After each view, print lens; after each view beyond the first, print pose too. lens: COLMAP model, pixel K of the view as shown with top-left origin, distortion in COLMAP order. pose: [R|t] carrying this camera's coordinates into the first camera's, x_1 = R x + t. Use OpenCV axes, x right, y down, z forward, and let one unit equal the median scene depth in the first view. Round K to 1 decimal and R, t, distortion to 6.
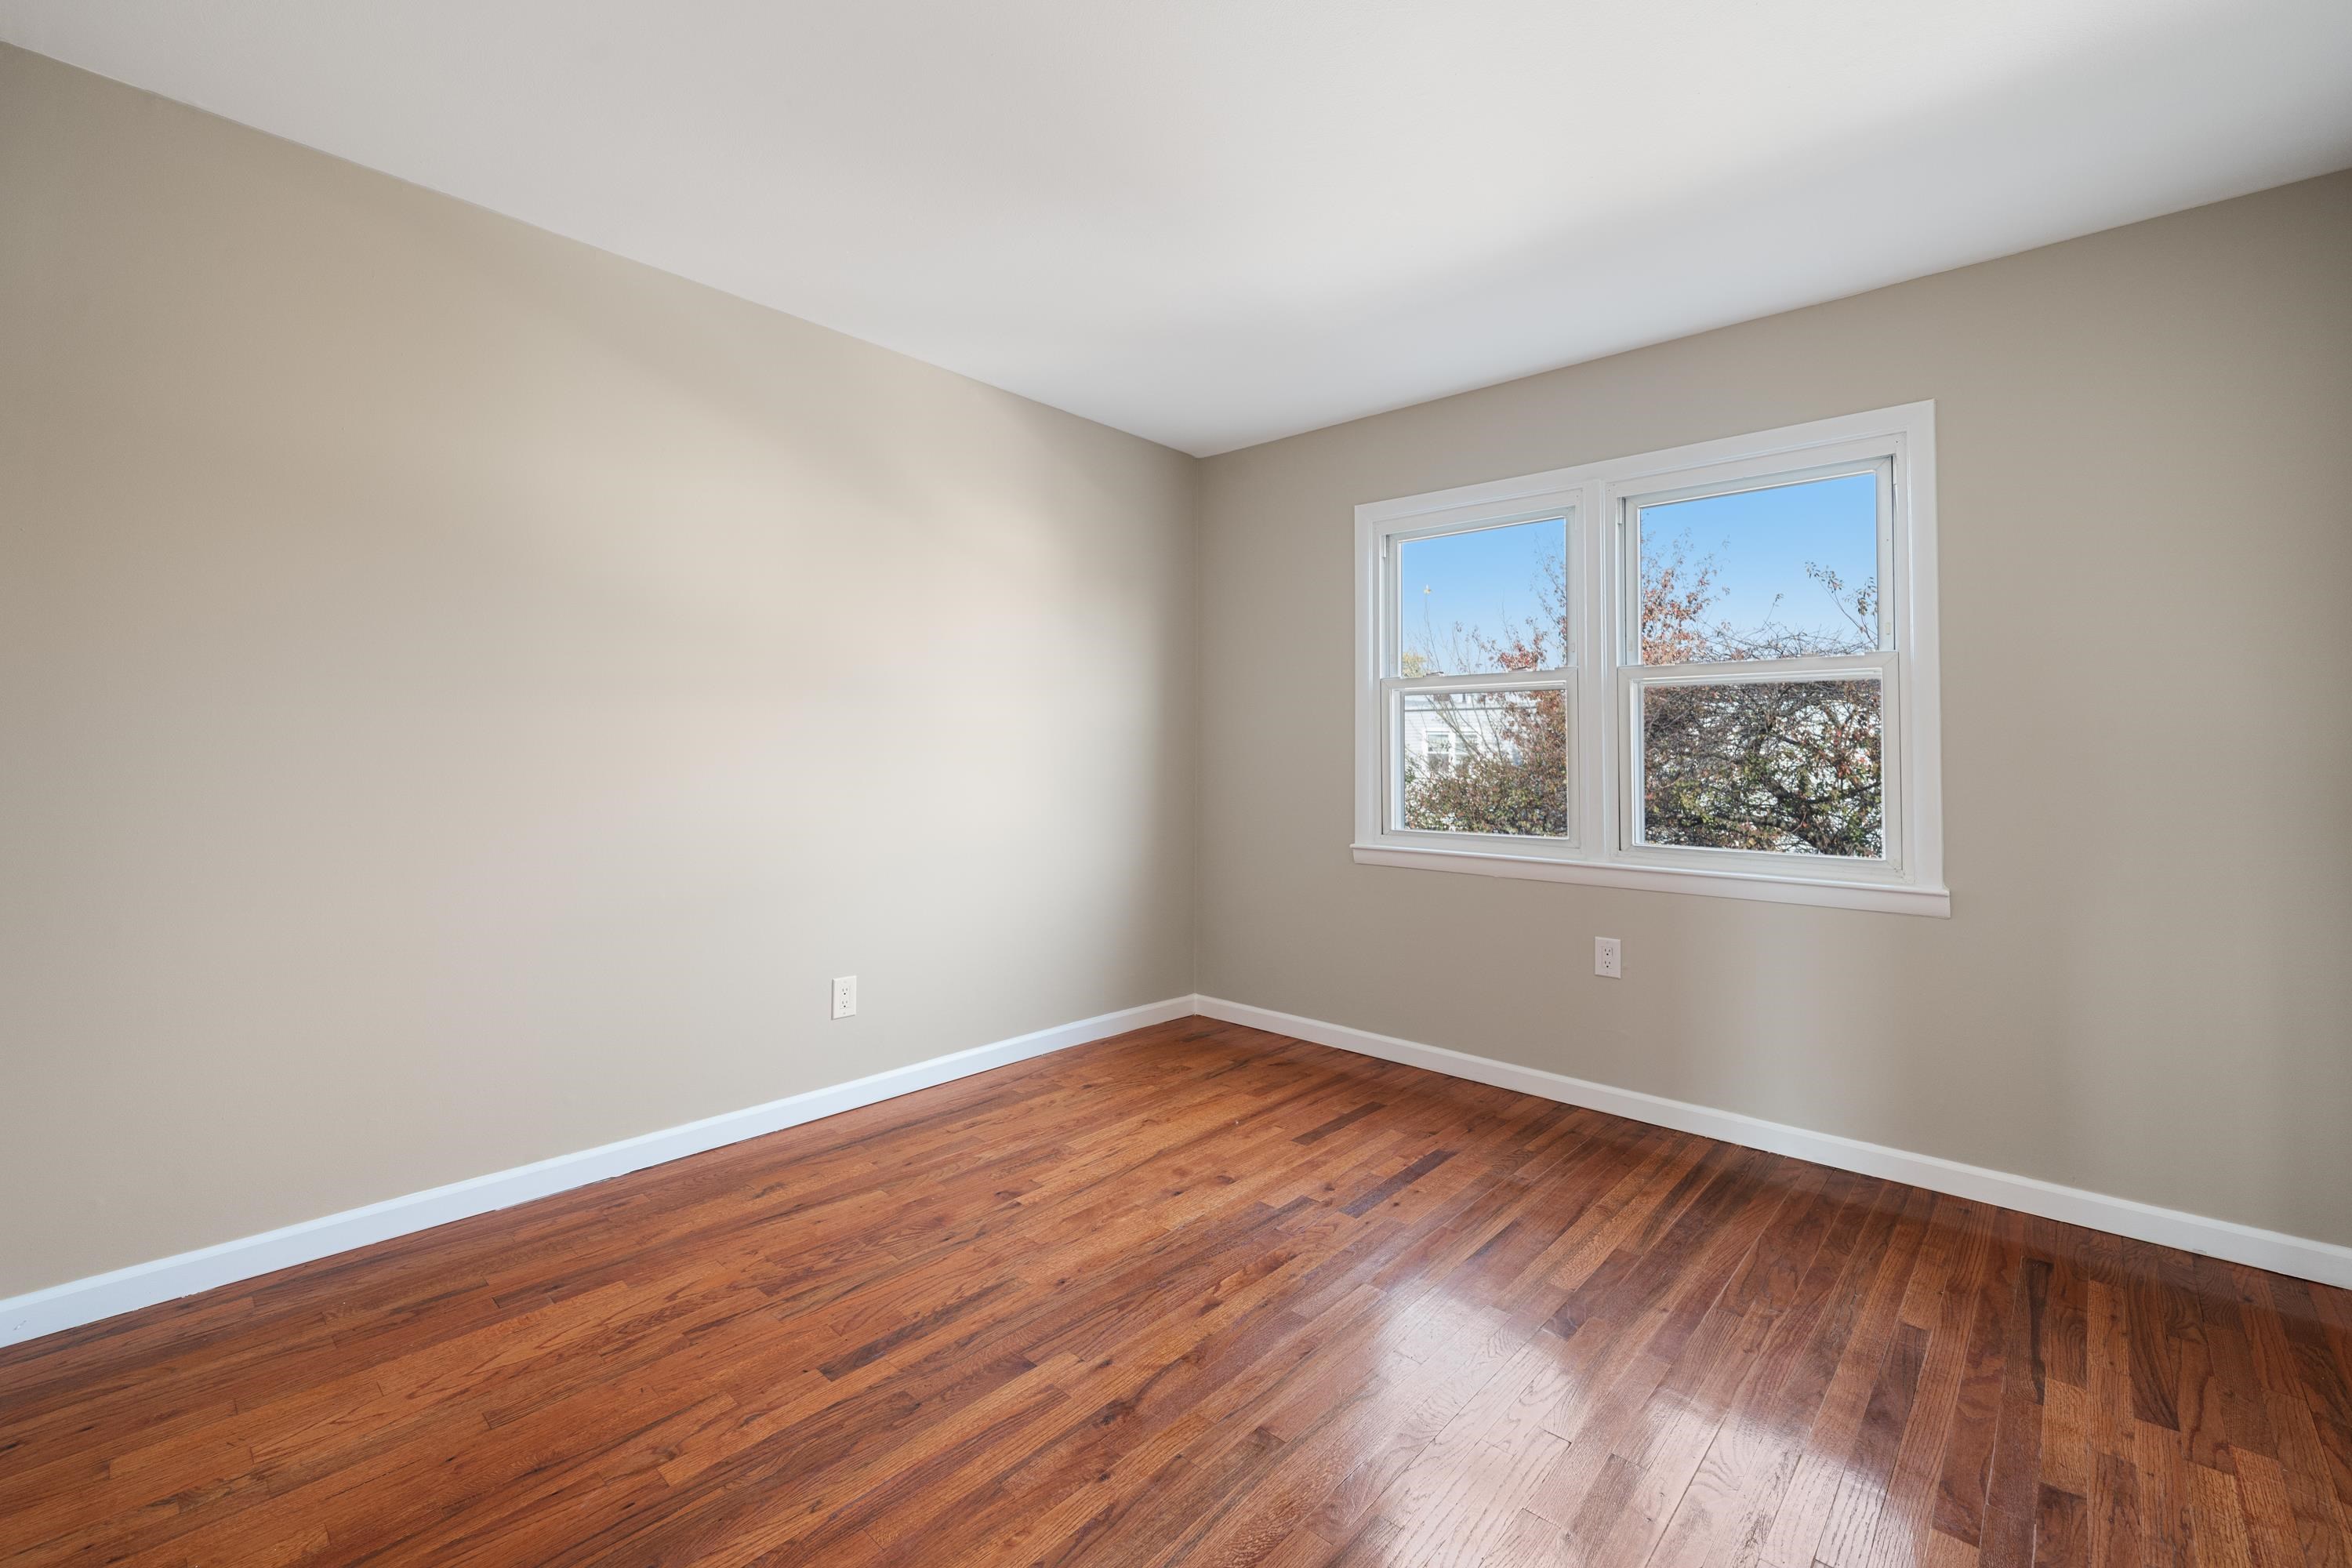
lens RADIAL K [[969.5, 0, 1173.9], [0, 969.5, 766.2], [0, 0, 1]] dist [-0.001279, -0.000186]
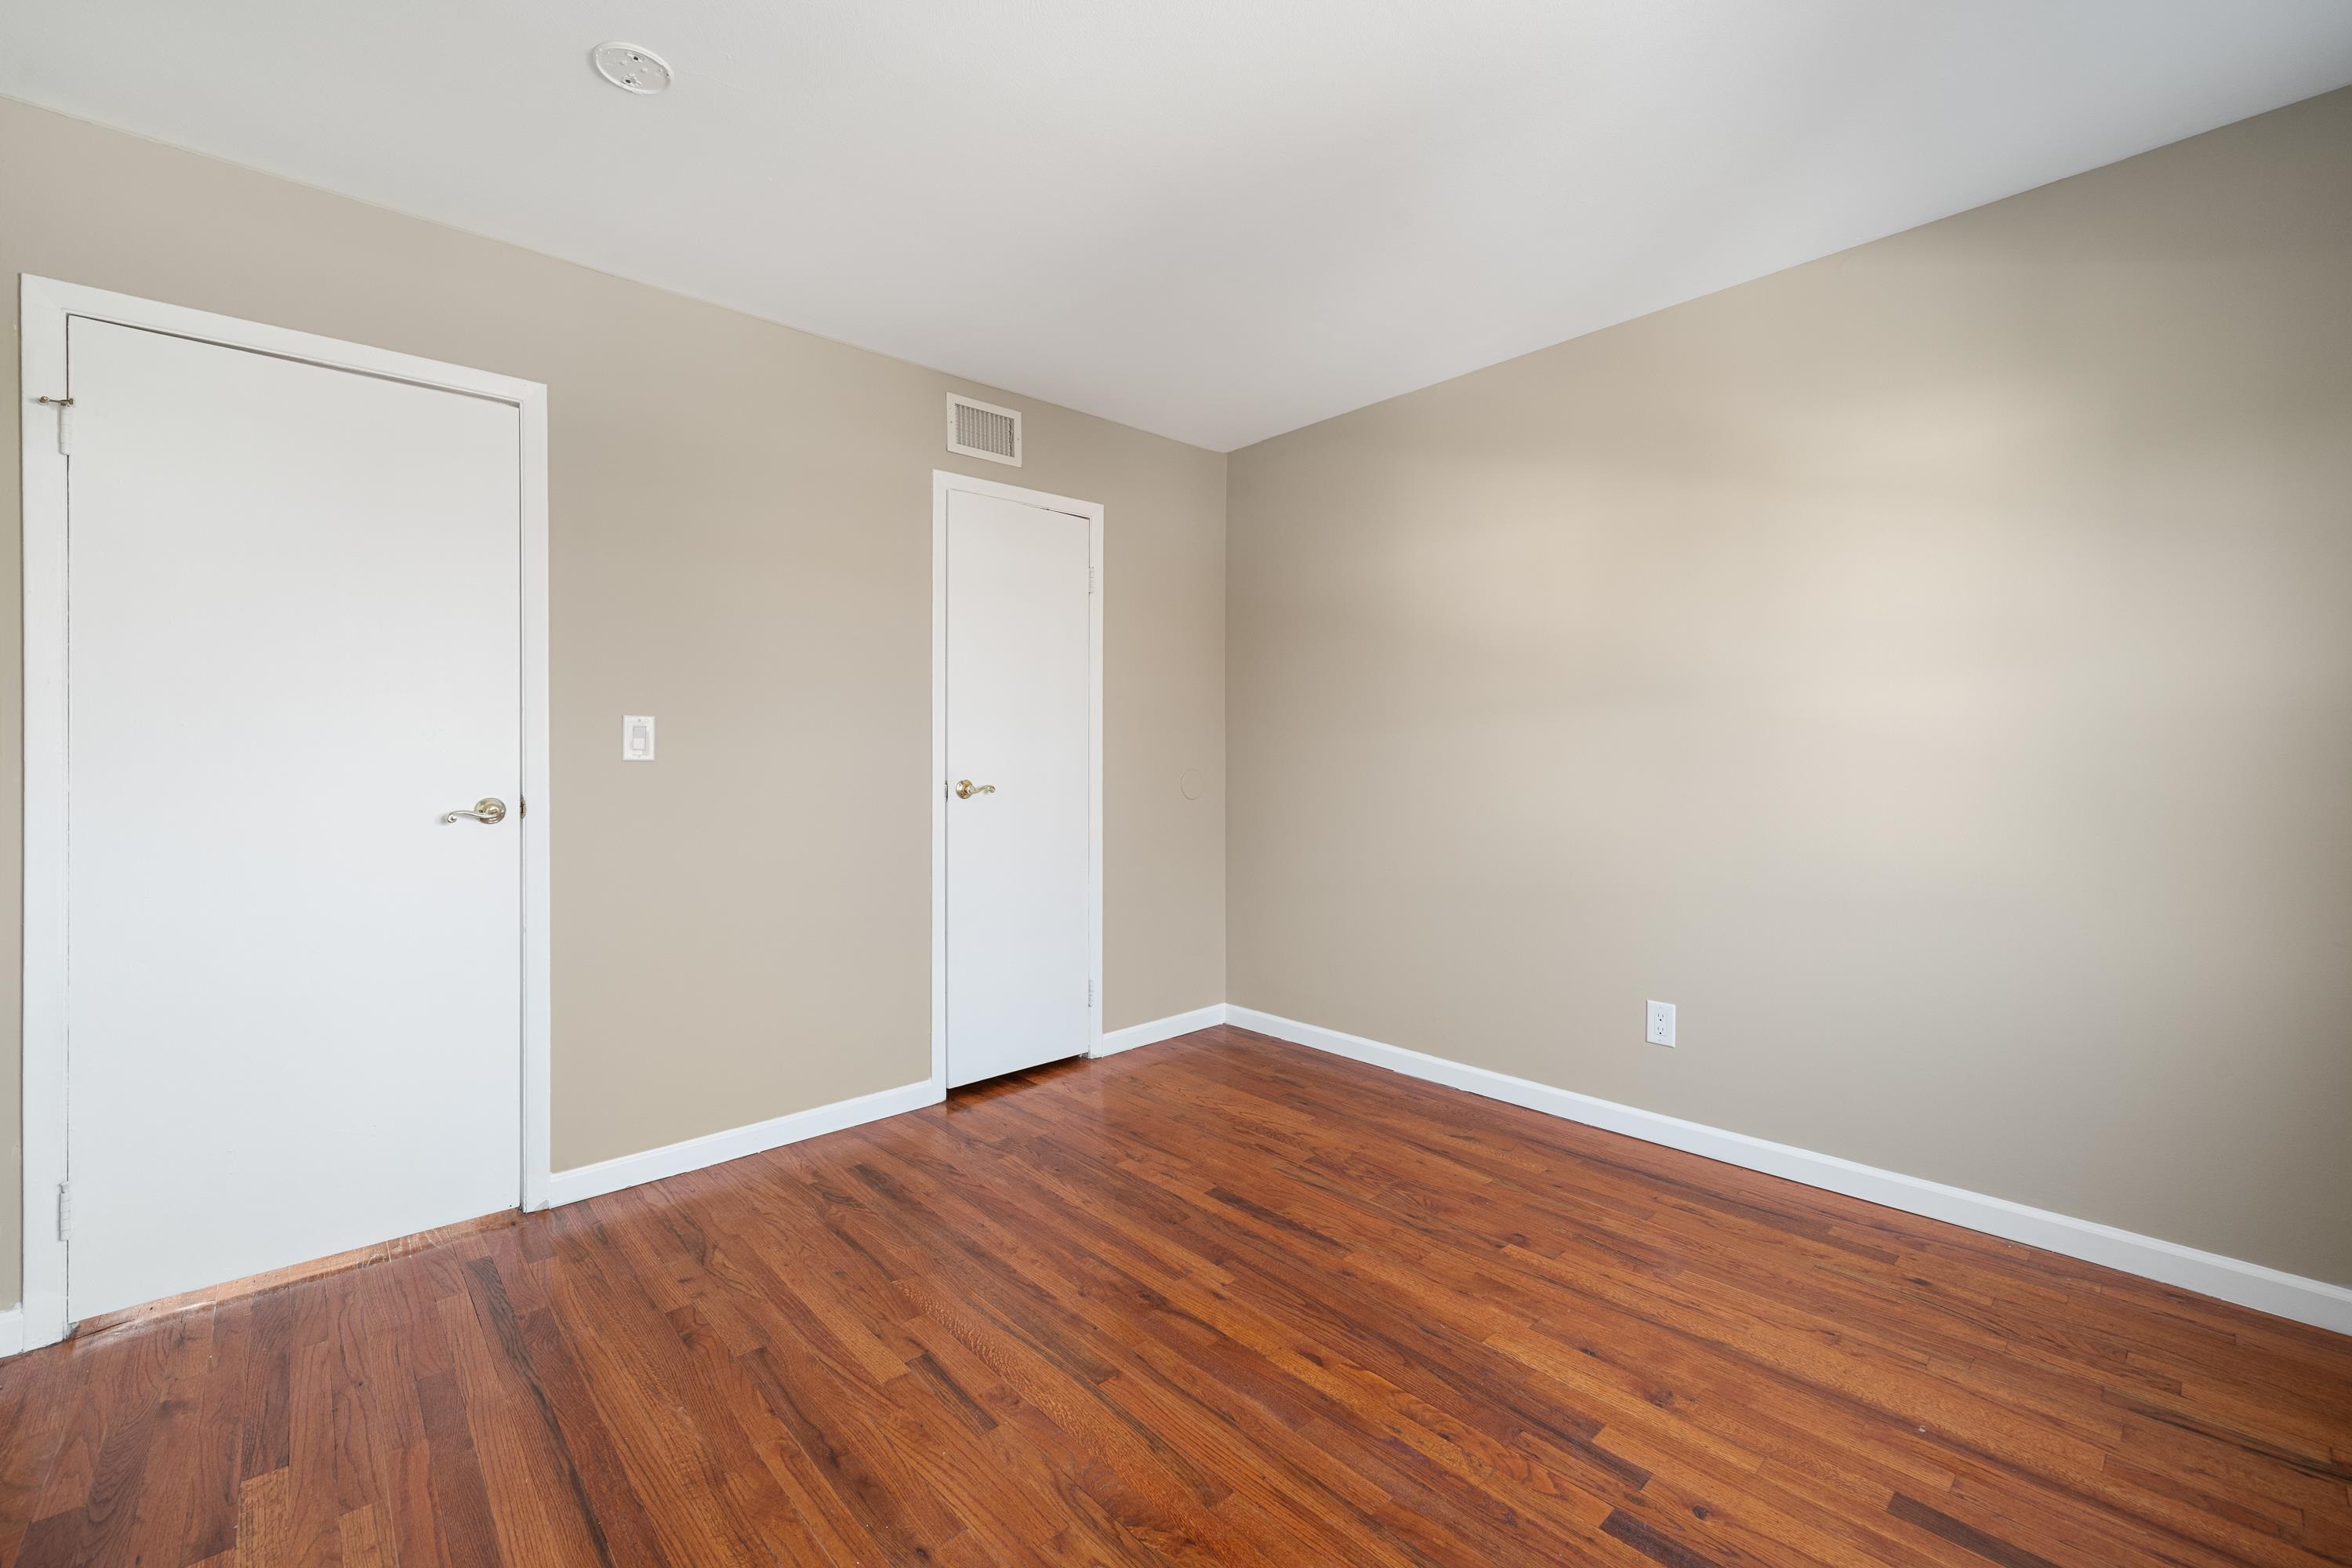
lens RADIAL K [[969.5, 0, 1168.6], [0, 969.5, 761.0], [0, 0, 1]] dist [-0.001279, -0.000186]
pose [[-0.076587, -0.007624, -0.997034, 0.779875], [-0.012036, 0.999905, -0.006722, 0.001875], [0.996990, 0.011486, -0.076671, 0.749901]]
